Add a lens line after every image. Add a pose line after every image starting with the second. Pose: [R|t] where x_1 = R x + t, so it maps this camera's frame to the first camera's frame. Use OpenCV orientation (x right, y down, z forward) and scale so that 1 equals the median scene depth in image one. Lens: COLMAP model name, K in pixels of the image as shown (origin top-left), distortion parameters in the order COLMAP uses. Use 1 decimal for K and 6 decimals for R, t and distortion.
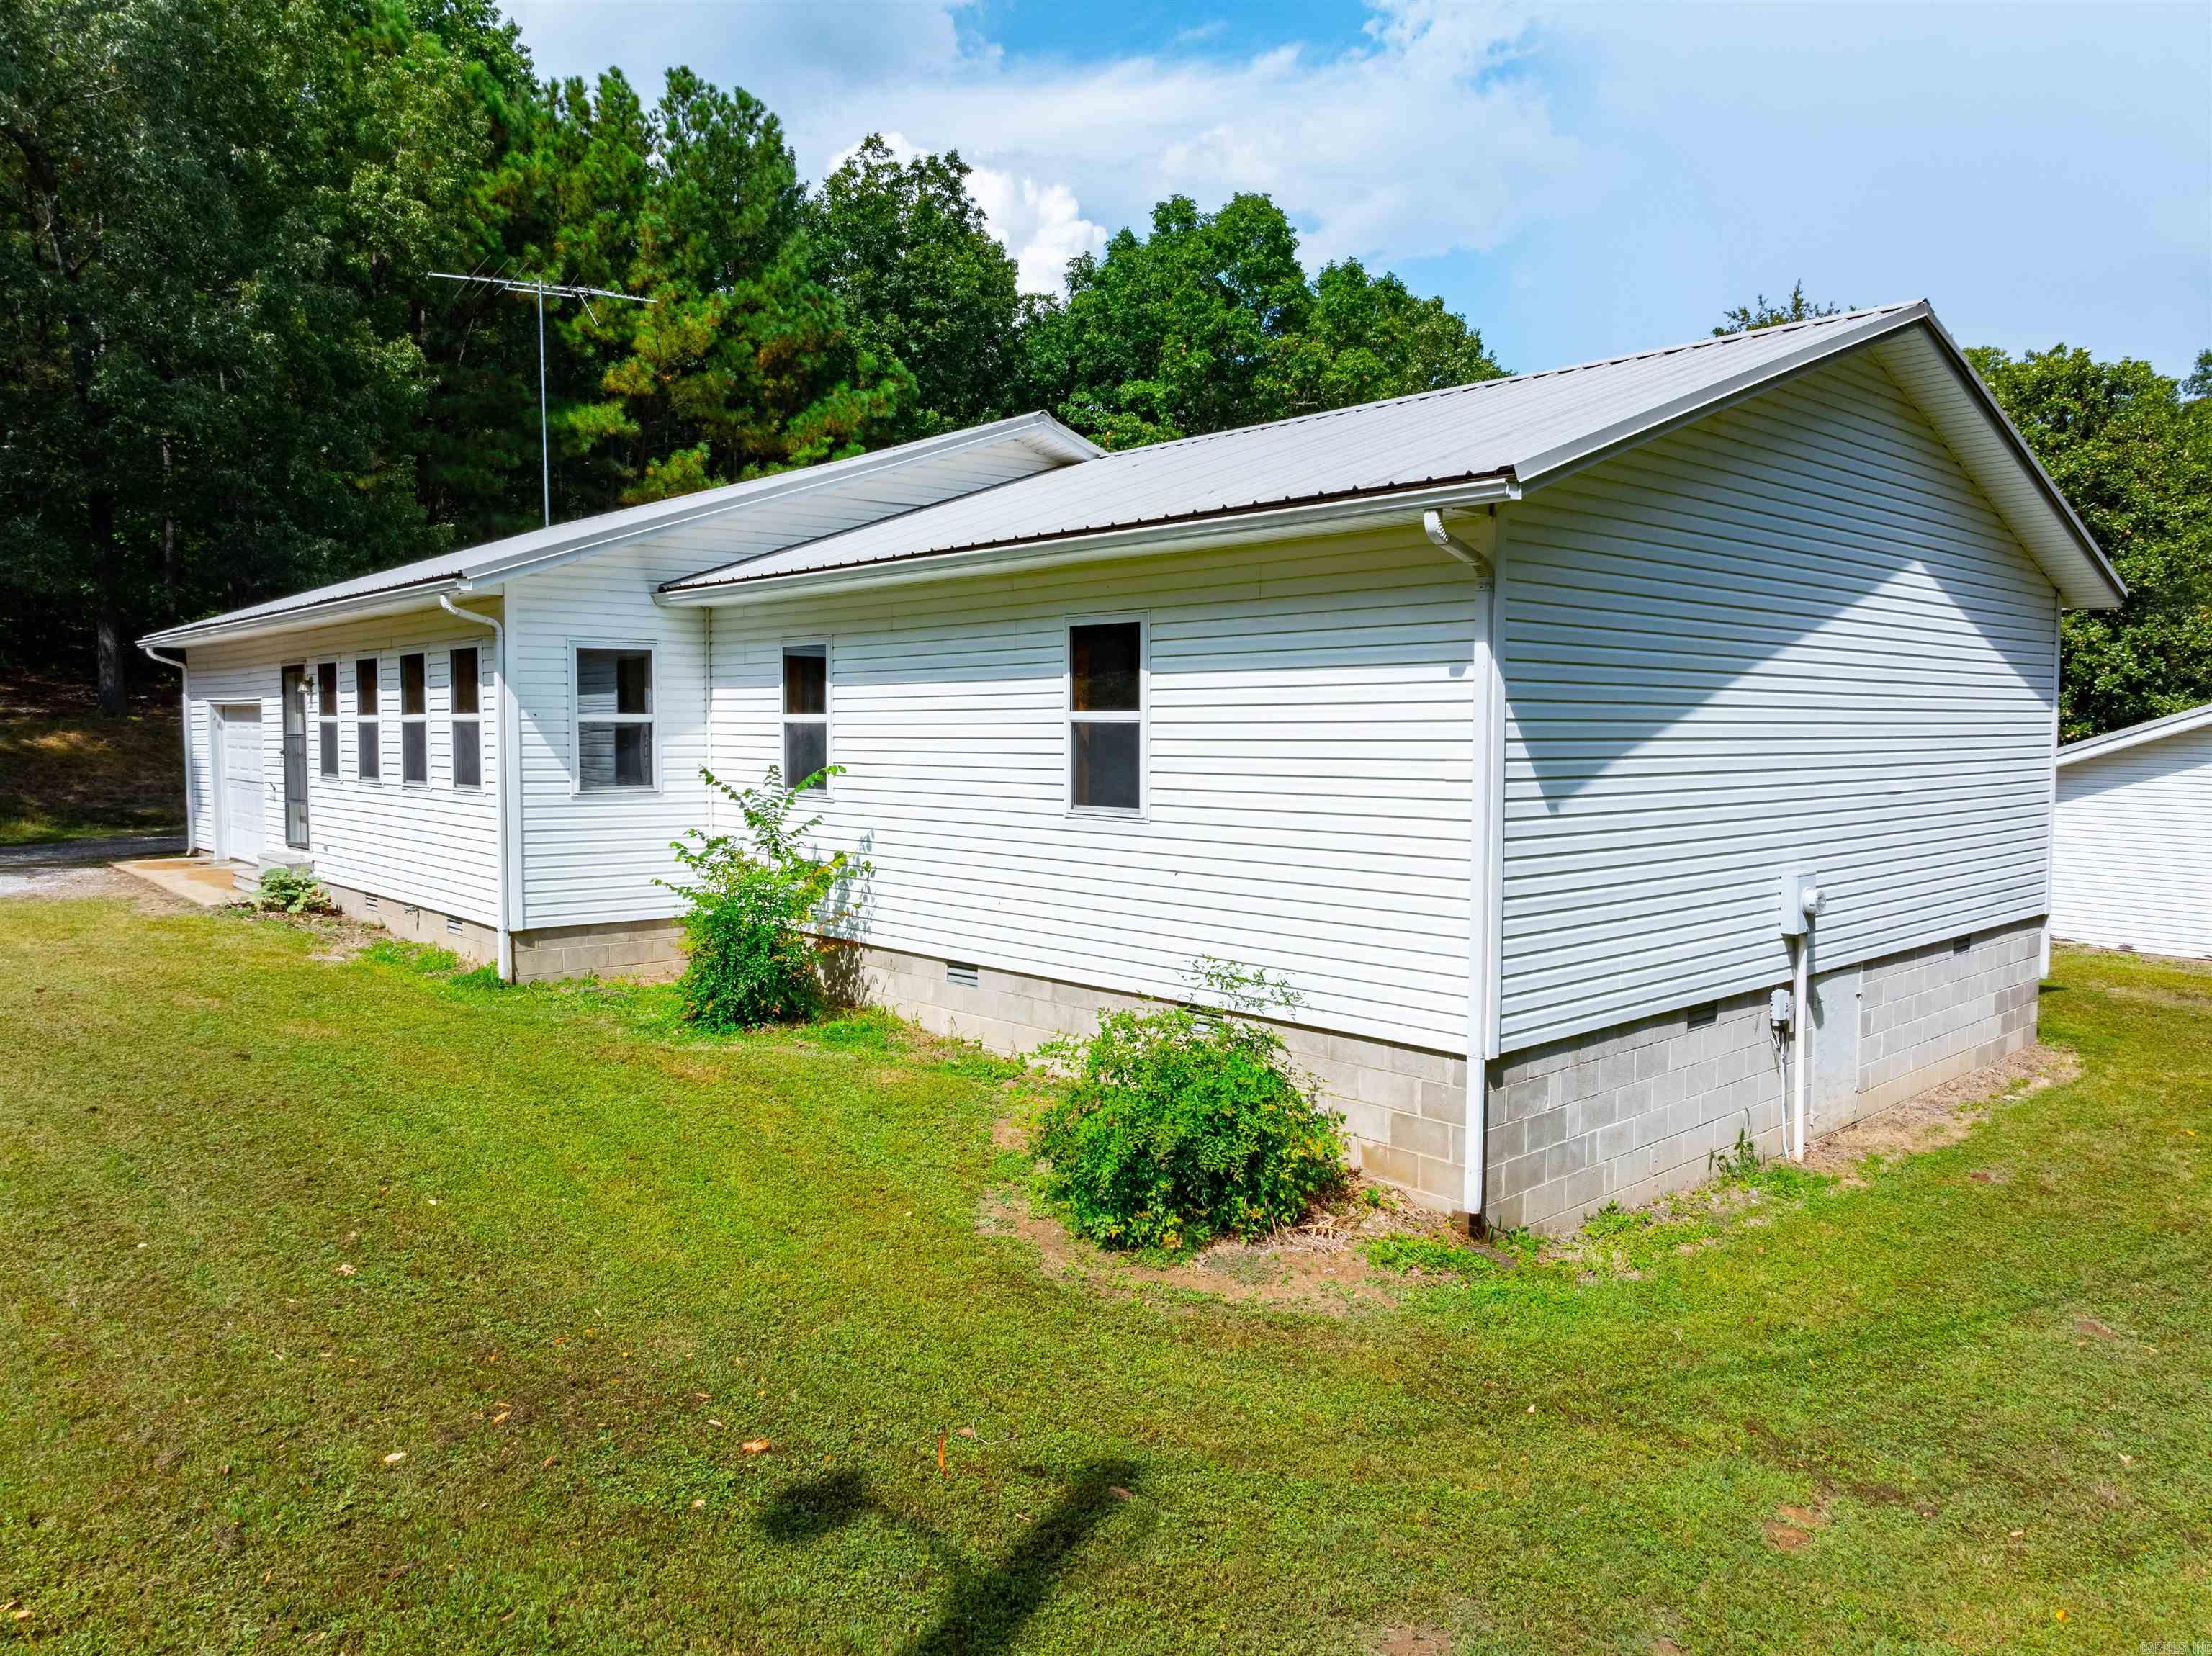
lens RADIAL K [[1557.9, 0, 1134.0], [0, 1557.9, 836.8], [0, 0, 1]] dist [-0.050725, 0.041019]
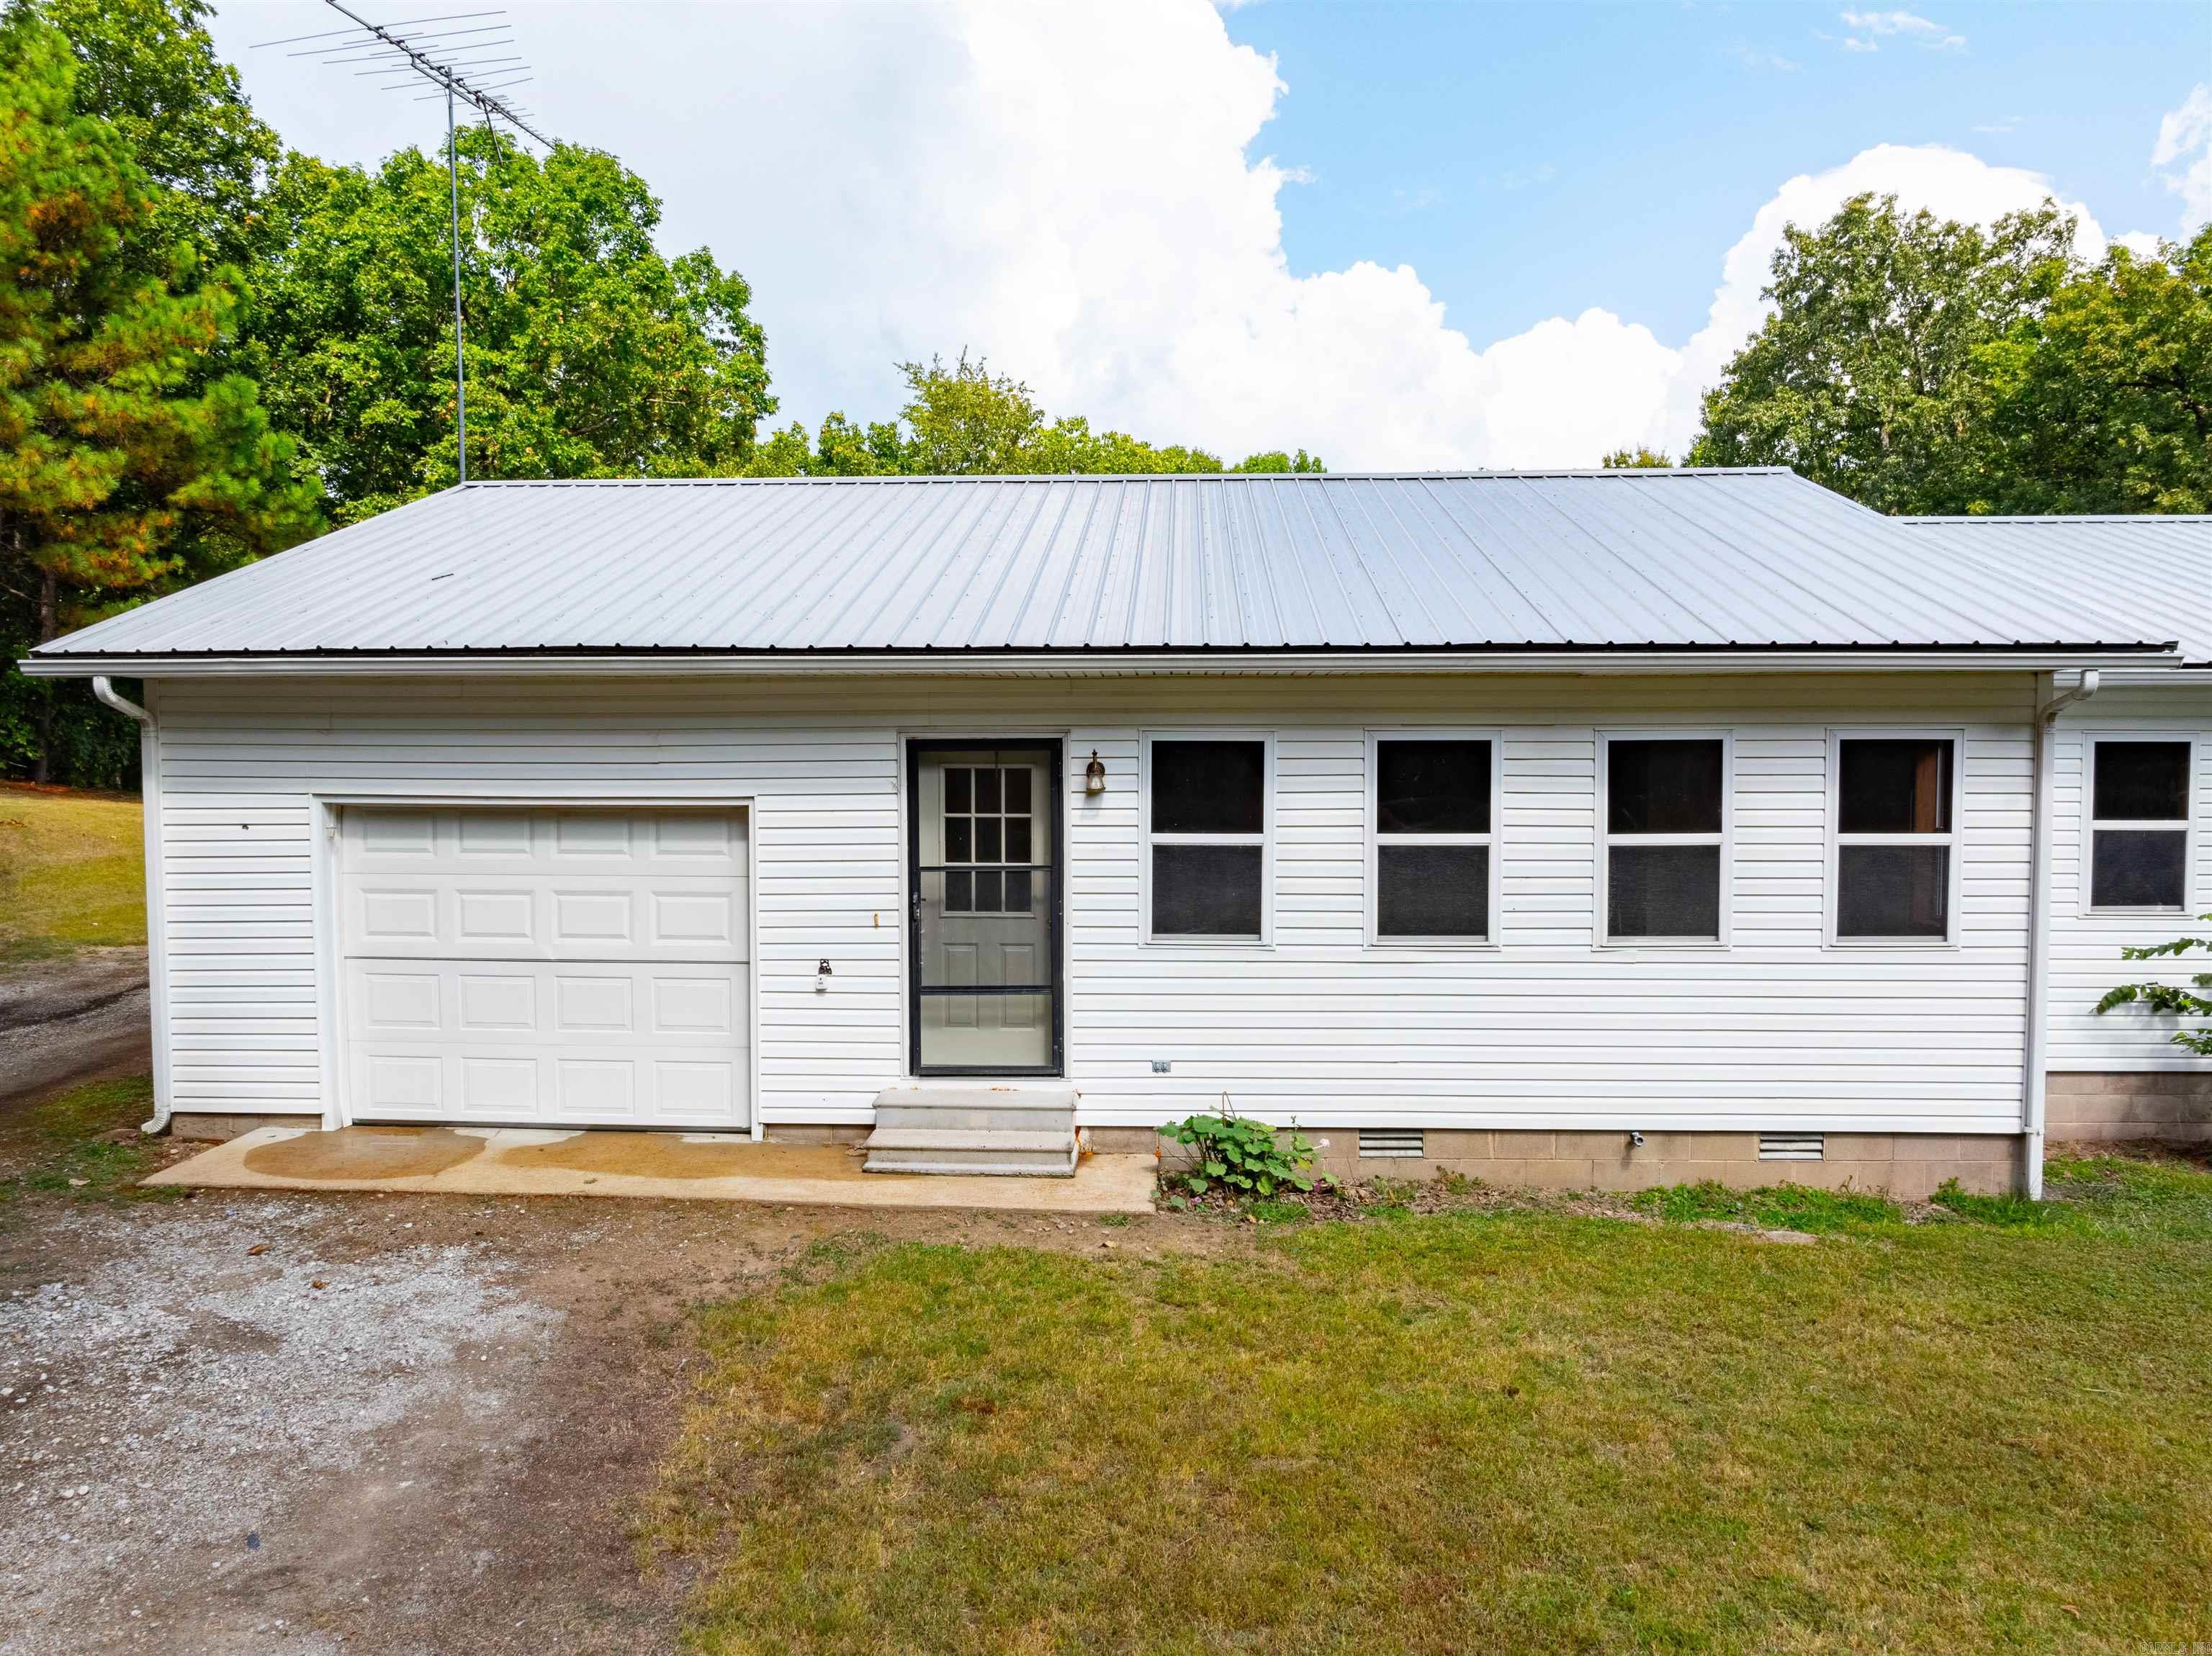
lens RADIAL K [[1553.6, 0, 1102.4], [0, 1553.6, 817.5], [0, 0, 1]] dist [-0.052439, 0.031896]
pose [[0.718452, -0.034157, 0.694737, -1.640668], [0.051862, 0.998644, -0.004532, -0.144914], [-0.693641, 0.039287, 0.719249, 1.076581]]
